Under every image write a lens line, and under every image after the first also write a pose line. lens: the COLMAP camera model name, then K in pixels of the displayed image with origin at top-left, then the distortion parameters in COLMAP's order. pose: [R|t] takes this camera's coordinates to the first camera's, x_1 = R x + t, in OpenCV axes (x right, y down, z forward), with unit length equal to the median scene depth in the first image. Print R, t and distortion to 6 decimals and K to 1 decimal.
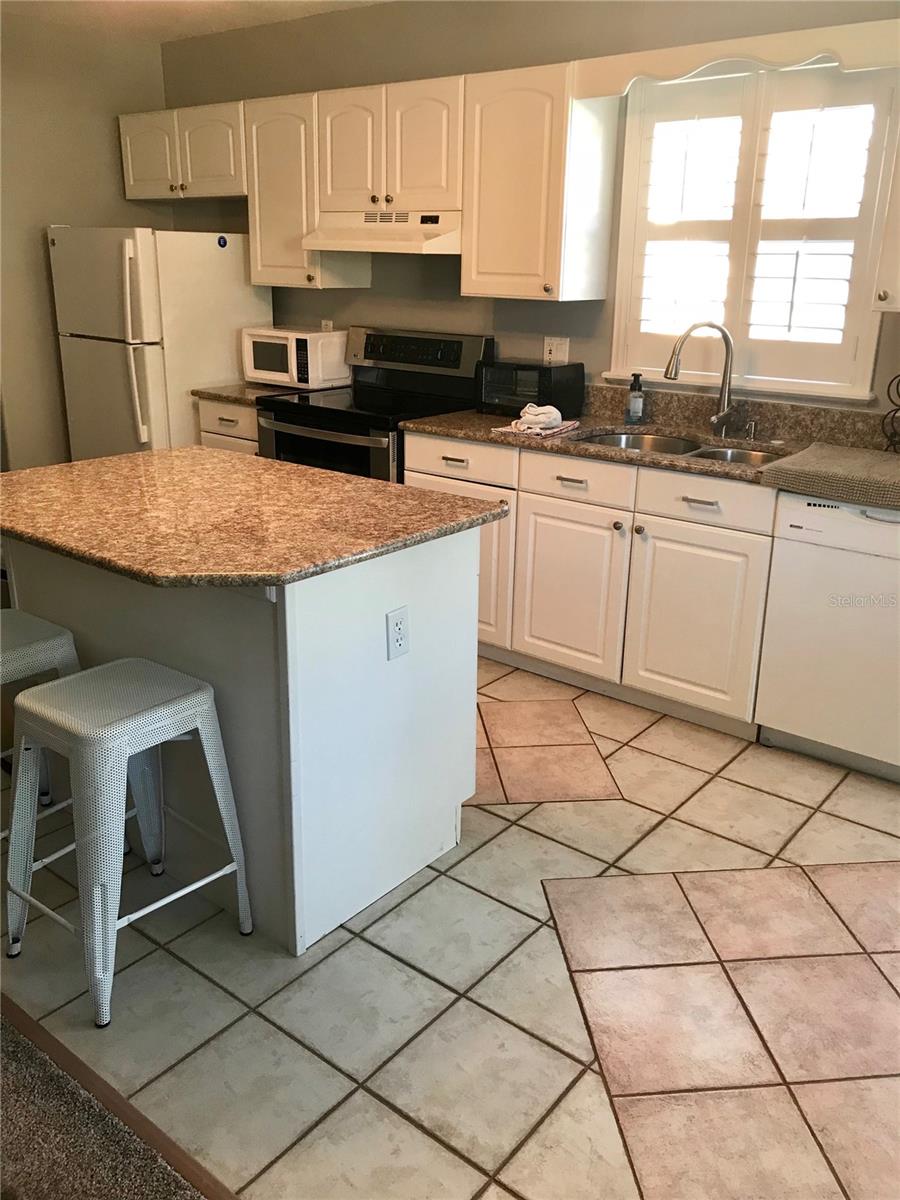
lens RADIAL K [[980.4, 0, 452.6], [0, 980.4, 595.6], [0, 0, 1]] dist [0.015129, -0.014966]
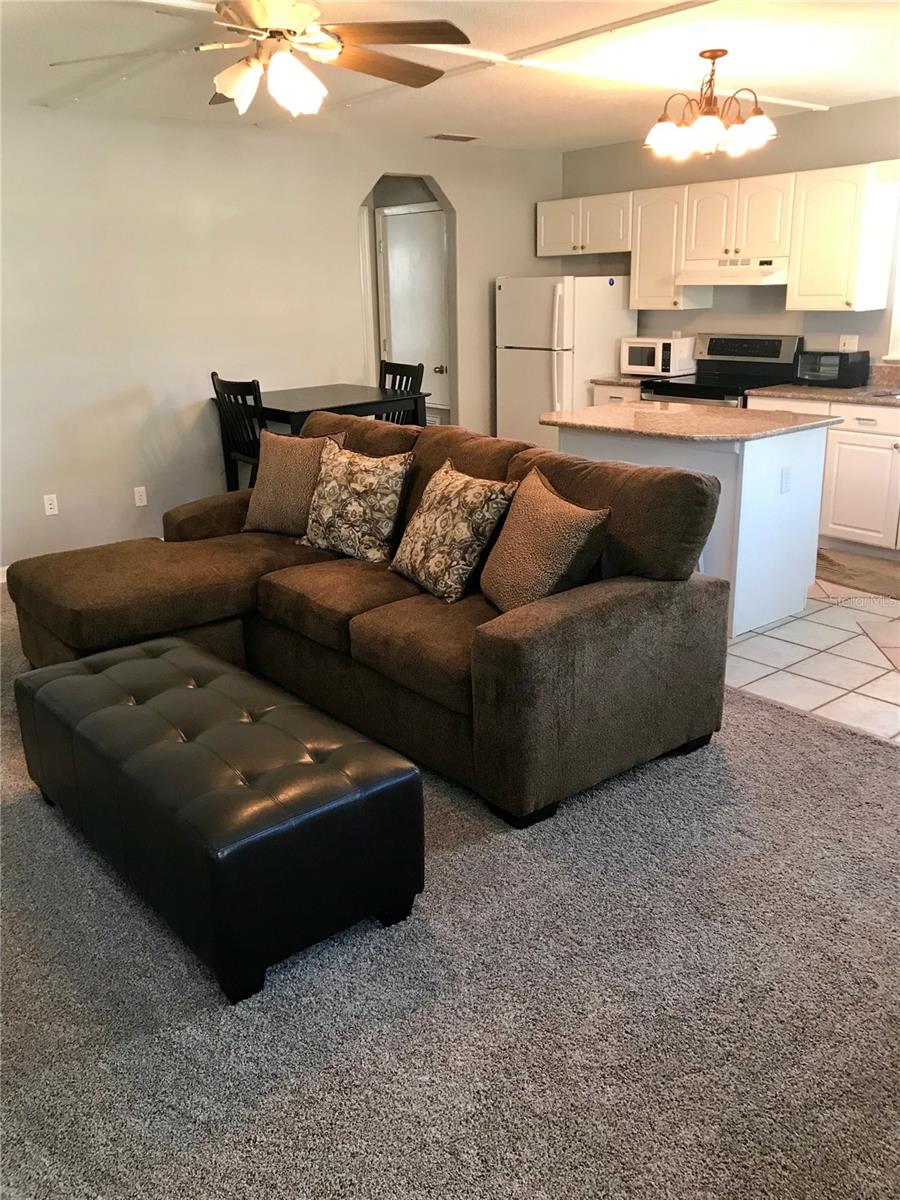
lens RADIAL K [[980.4, 0, 449.7], [0, 980.4, 595.2], [0, 0, 1]] dist [0.015129, -0.014966]
pose [[0.976950, 0.021723, -0.212358, -0.161096], [-0.026477, 0.999458, -0.019567, 0.179796], [0.211818, 0.024738, 0.976996, -0.588313]]
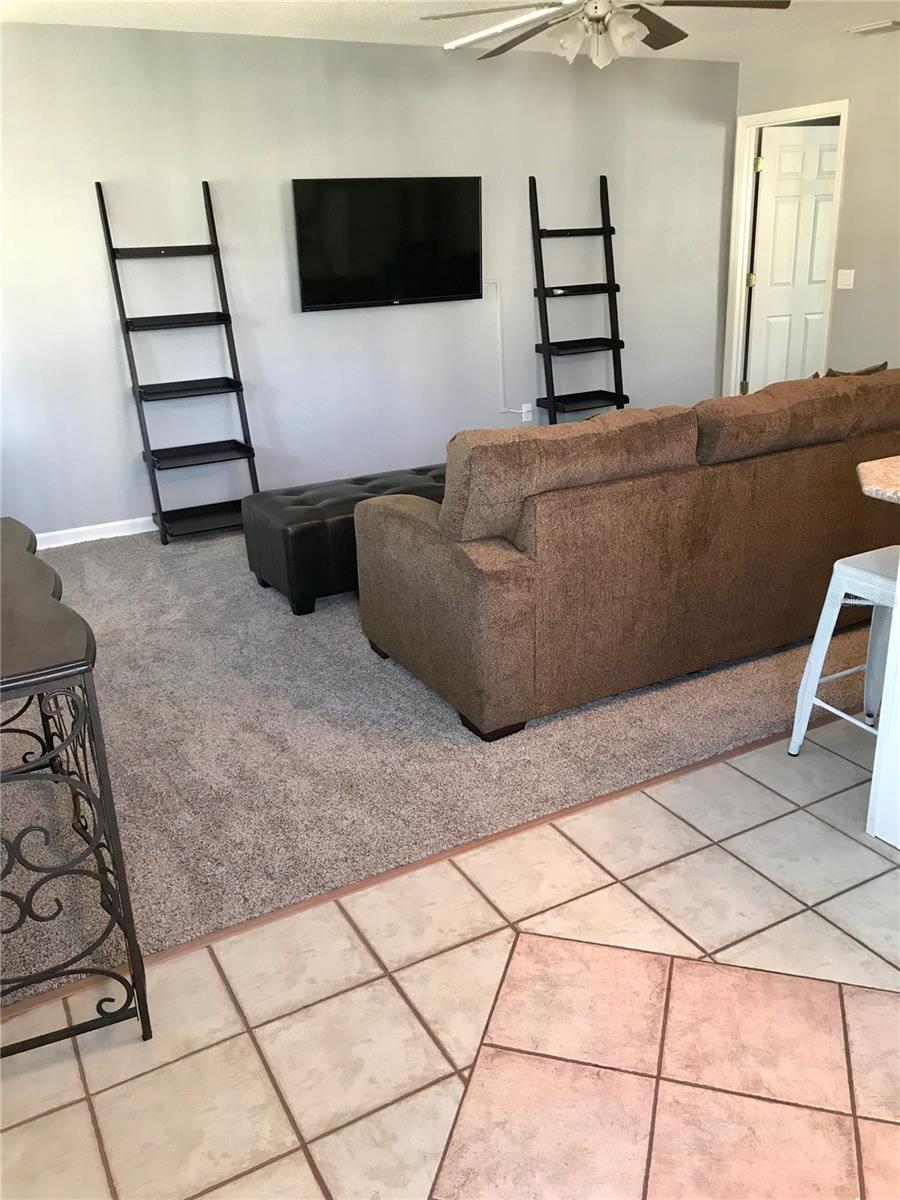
lens RADIAL K [[980.4, 0, 451.1], [0, 980.4, 600.7], [0, 0, 1]] dist [0.015129, -0.014966]
pose [[-0.380440, 0.331131, -0.863491, 0.515535], [-0.257217, 0.858973, 0.442724, -0.141037], [0.888316, 0.390535, -0.241616, 0.399360]]
